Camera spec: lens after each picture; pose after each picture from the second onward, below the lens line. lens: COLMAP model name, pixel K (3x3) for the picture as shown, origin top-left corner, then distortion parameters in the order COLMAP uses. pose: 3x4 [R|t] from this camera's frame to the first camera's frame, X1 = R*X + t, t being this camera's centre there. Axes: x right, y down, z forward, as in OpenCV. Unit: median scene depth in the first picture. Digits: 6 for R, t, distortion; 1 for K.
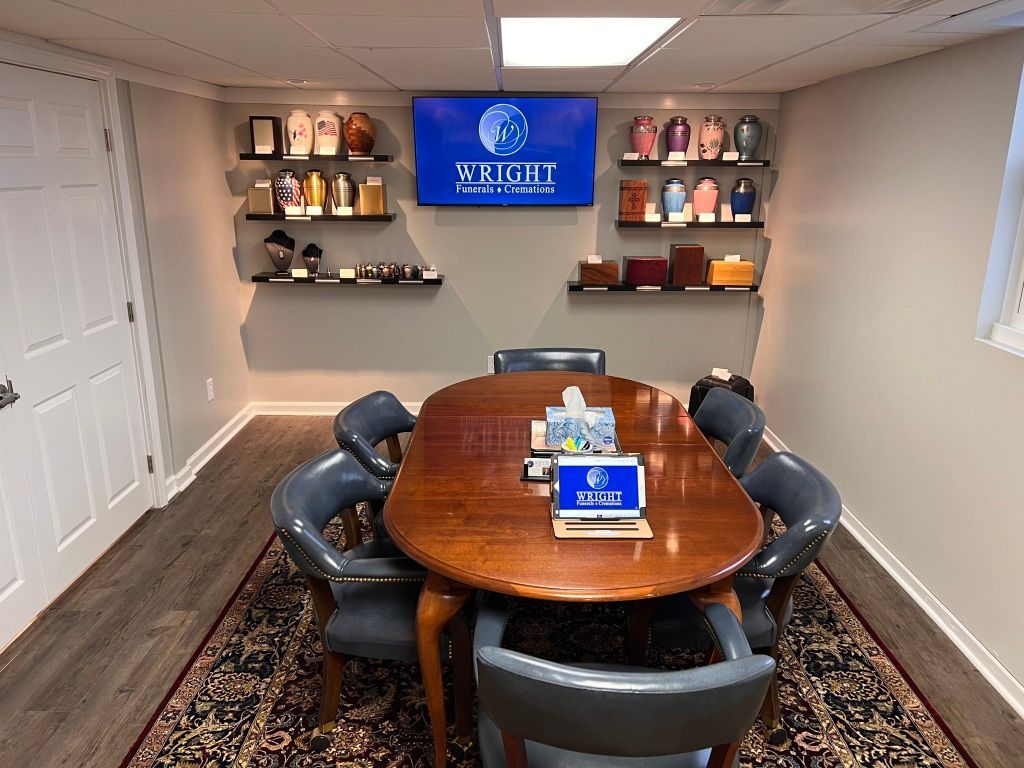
lens RADIAL K [[725.4, 0, 512.0], [0, 725.4, 384.0], [0, 0, 1]] dist [0.004075, -0.006075]
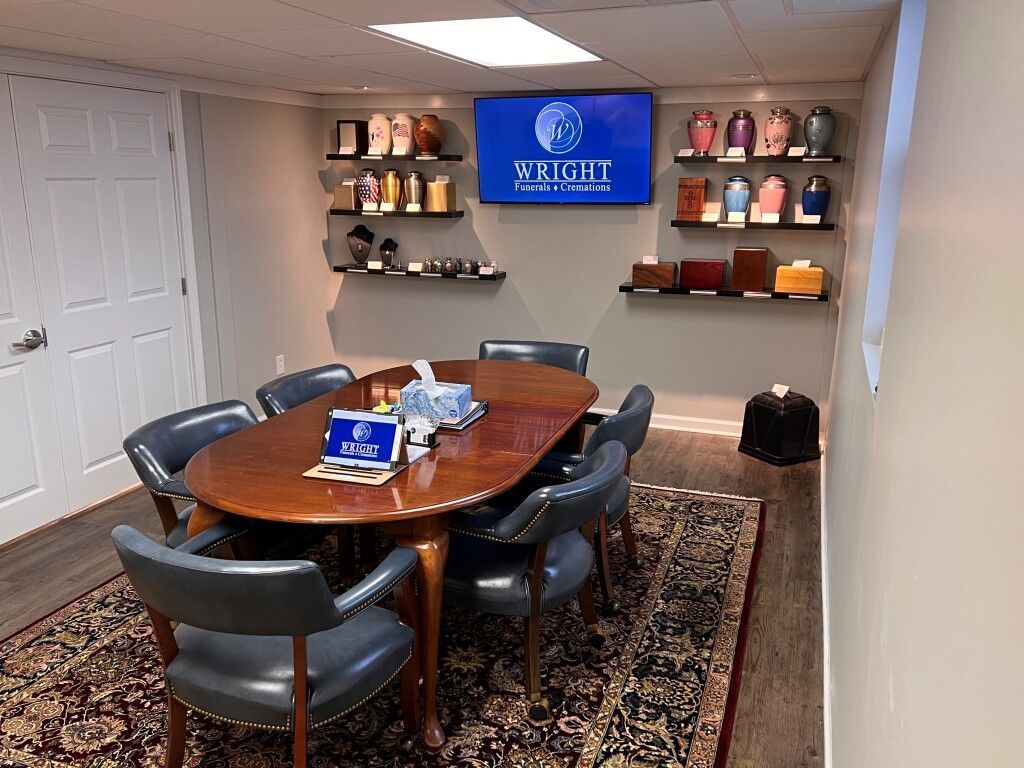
lens RADIAL K [[778.6, 0, 512.0], [0, 778.6, 384.0], [0, 0, 1]] dist [0.003574, 0.002380]
pose [[0.950328, 0.078071, -0.301301, 0.270747], [-0.086254, 0.996176, -0.013930, 0.021102], [0.299061, 0.039227, 0.953427, -0.027783]]
